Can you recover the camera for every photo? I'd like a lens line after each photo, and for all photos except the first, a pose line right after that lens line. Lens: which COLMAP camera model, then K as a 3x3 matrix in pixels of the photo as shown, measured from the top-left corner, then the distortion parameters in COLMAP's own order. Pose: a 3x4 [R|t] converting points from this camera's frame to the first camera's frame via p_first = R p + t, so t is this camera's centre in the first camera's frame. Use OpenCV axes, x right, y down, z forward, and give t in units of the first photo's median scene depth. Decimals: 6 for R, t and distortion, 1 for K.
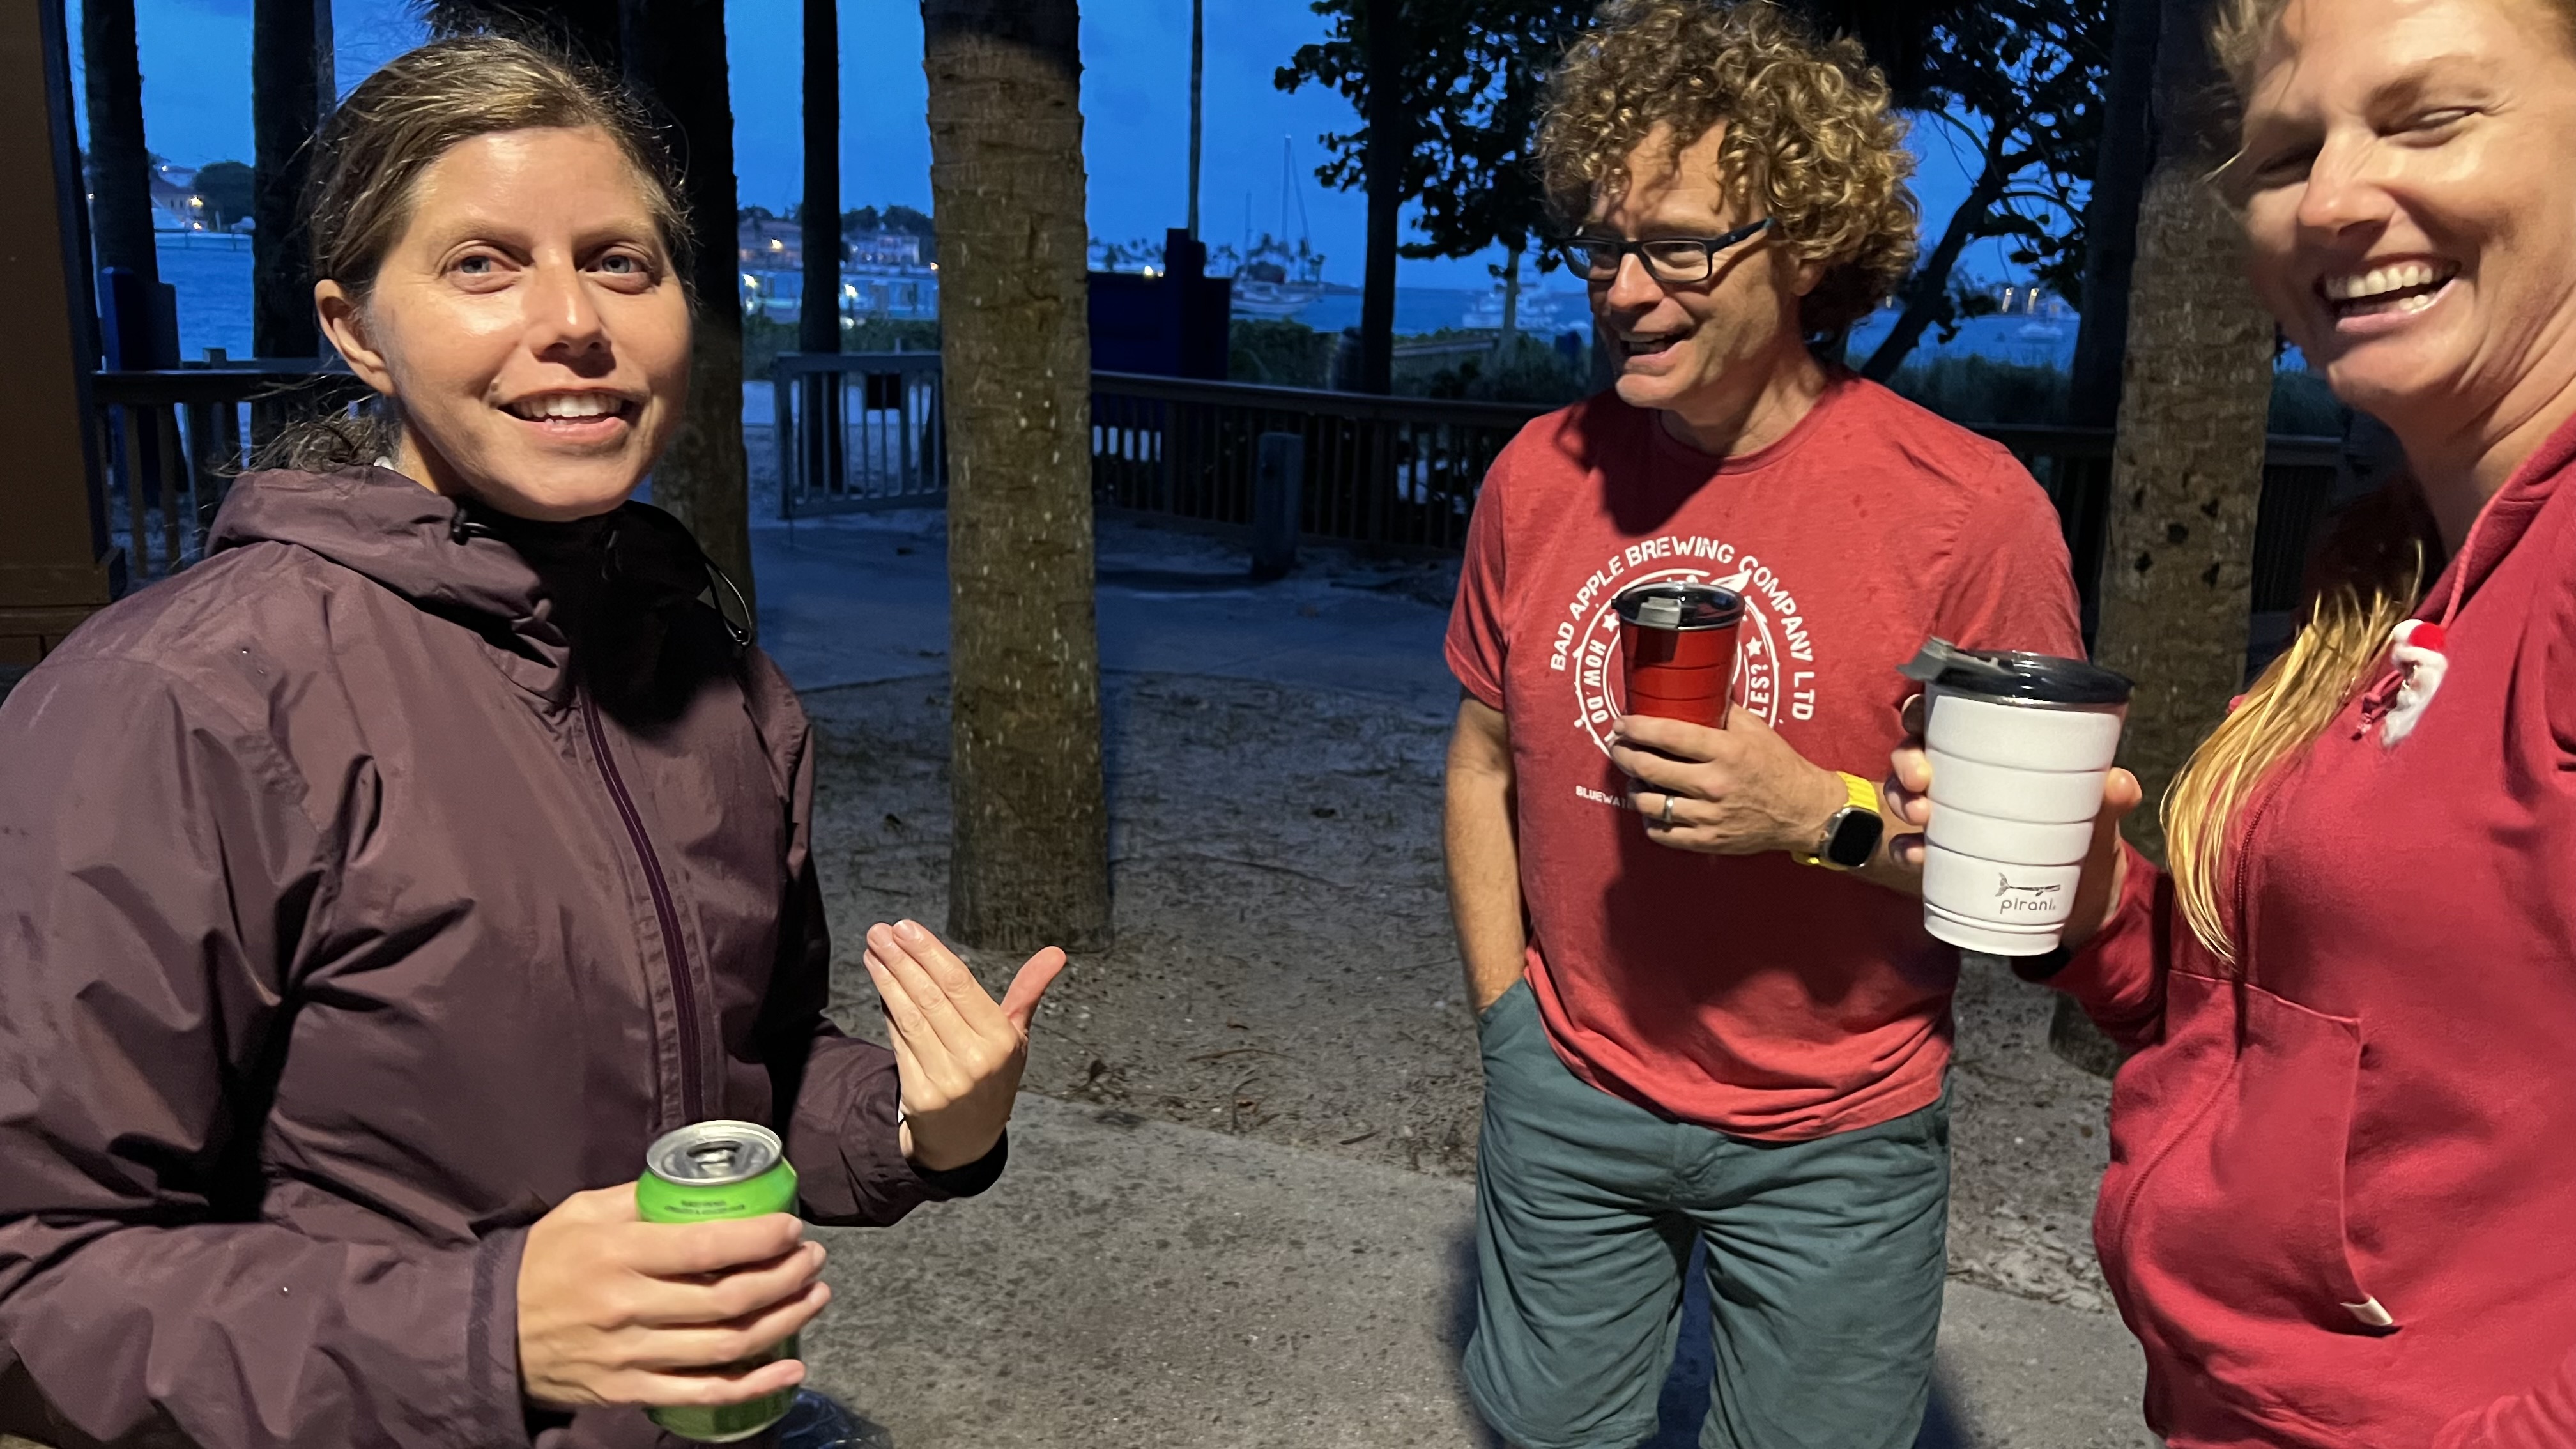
lens RADIAL K [[1881.9, 0, 1284.0], [0, 1881.9, 746.5], [0, 0, 1]] dist [0.031415, -0.008945]
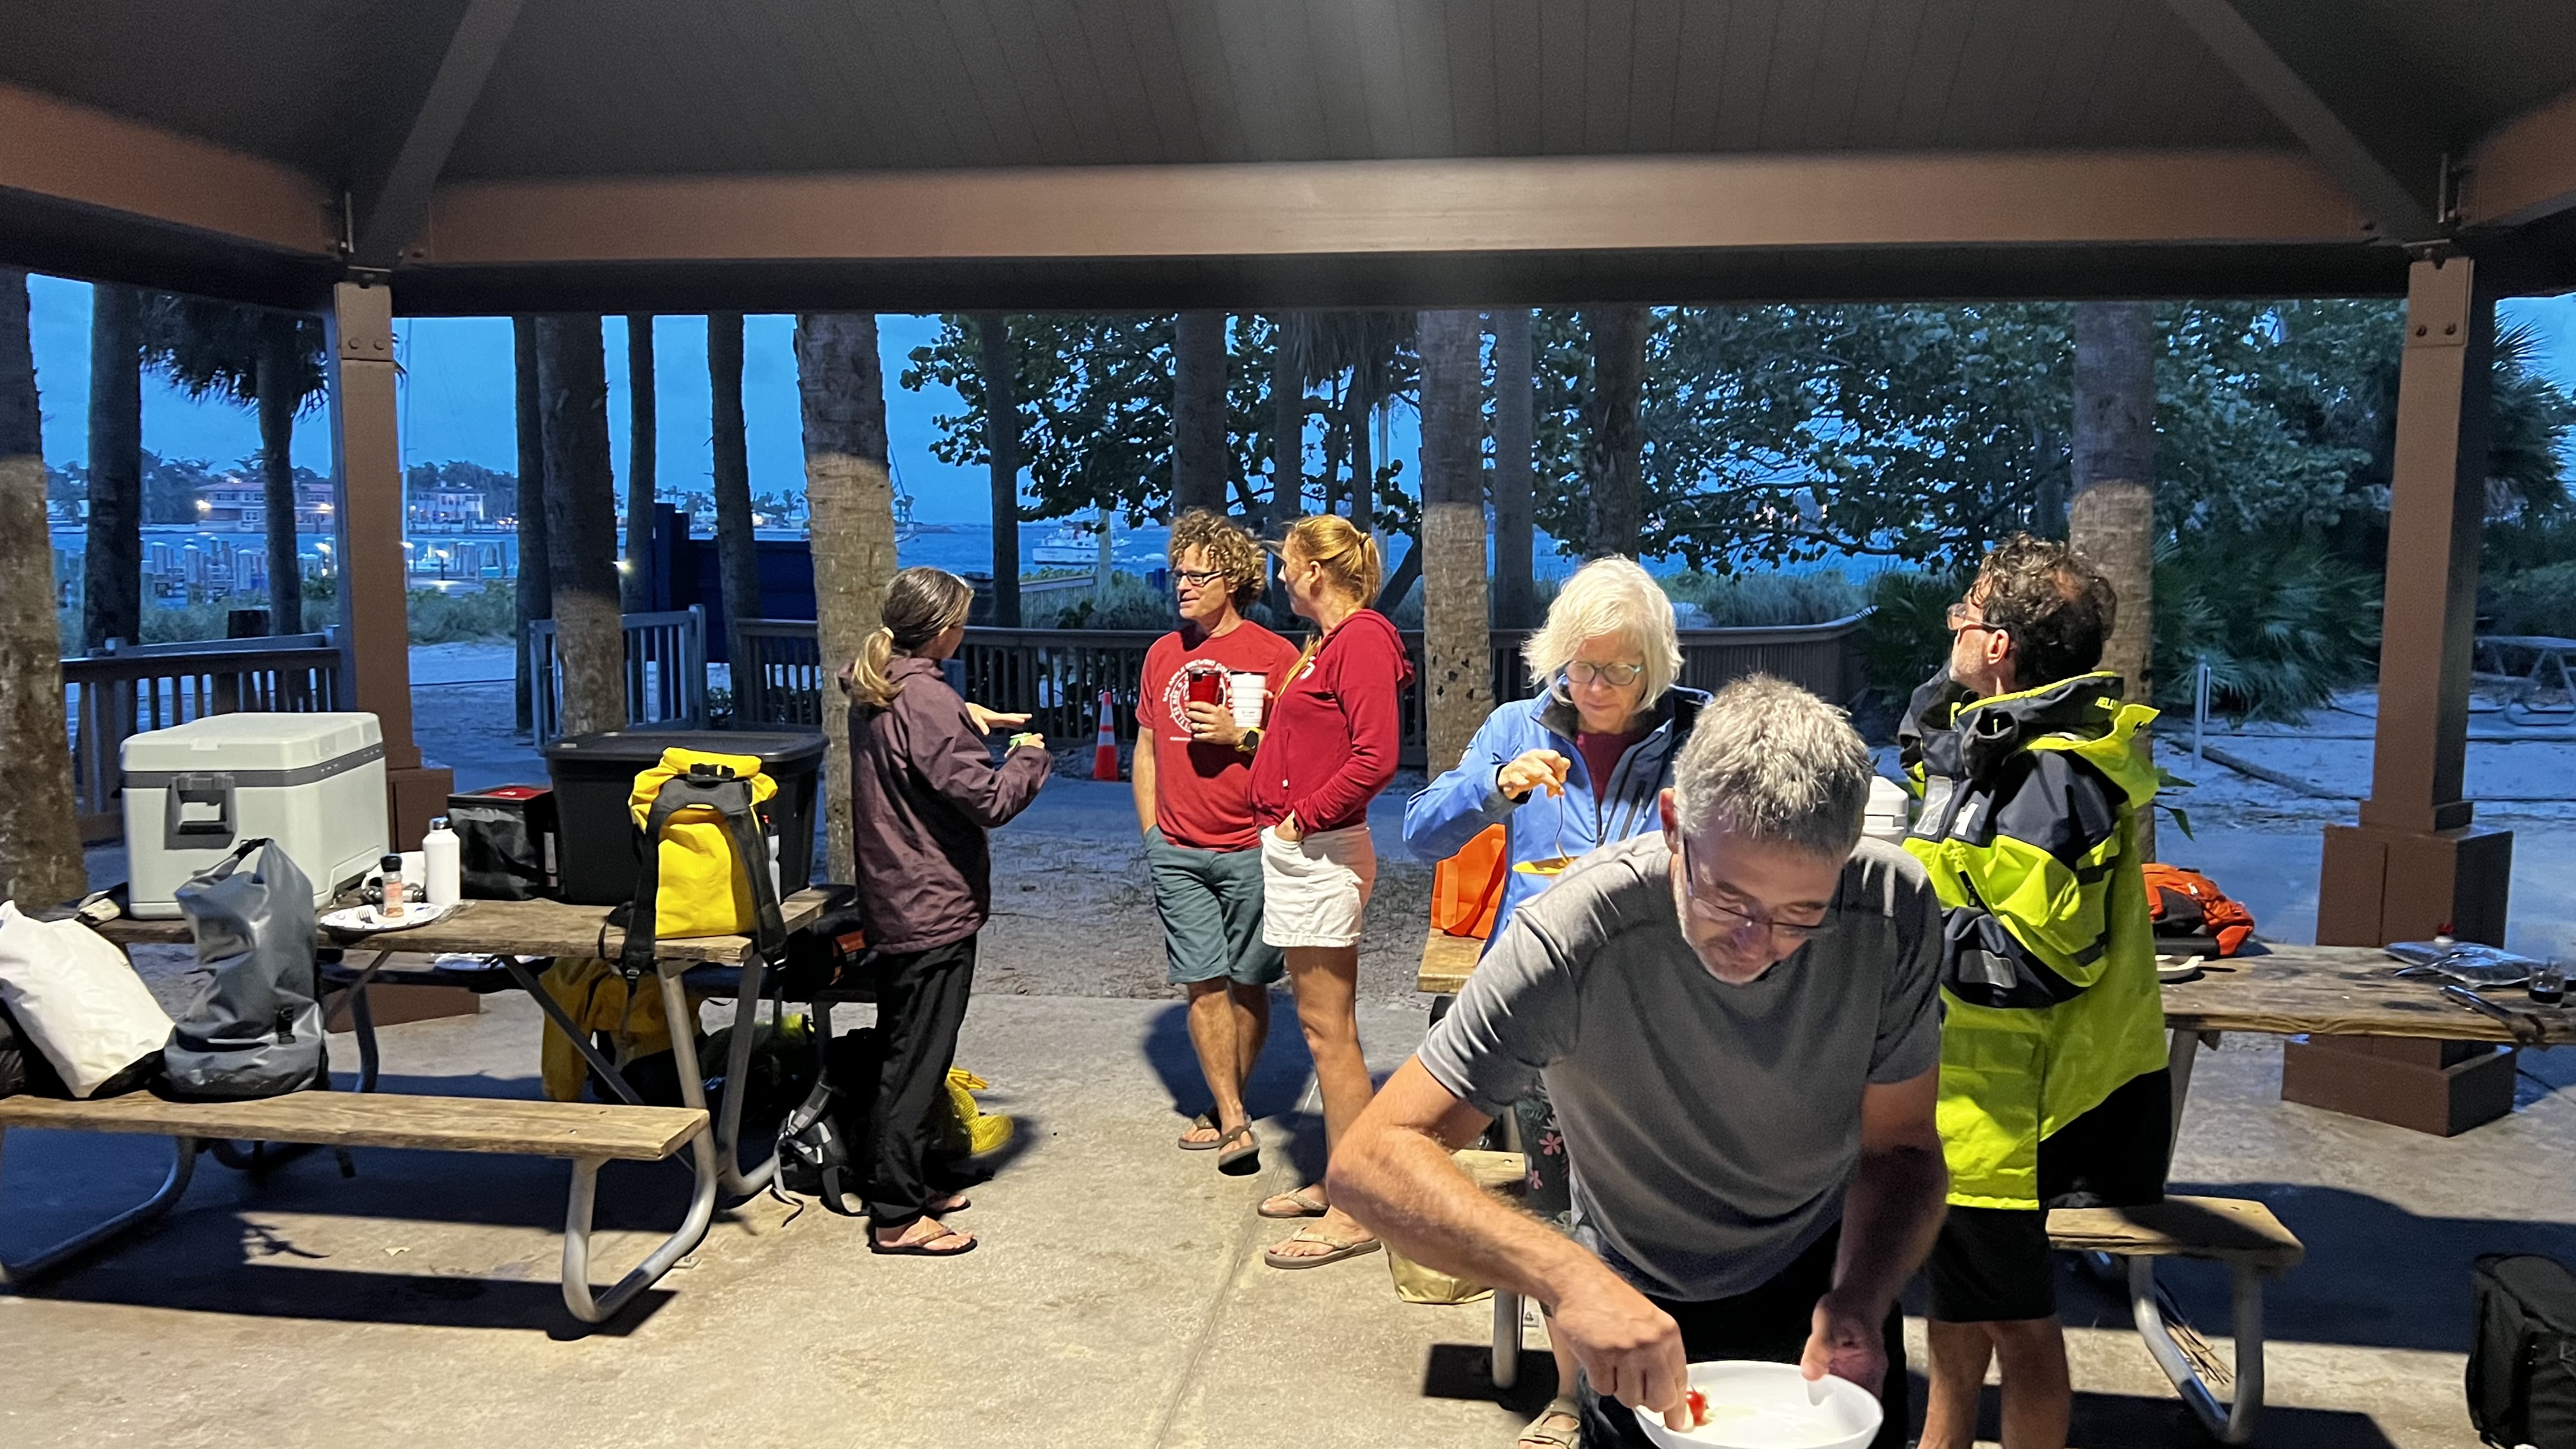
lens RADIAL K [[1881.9, 0, 1272.7], [0, 1881.9, 720.4], [0, 0, 1]] dist [0.031415, -0.008945]
pose [[0.977272, -0.059229, 0.203549, -0.038977], [0.085763, 0.988555, -0.124113, 0.045985], [-0.193868, 0.138749, 0.971166, -0.252880]]
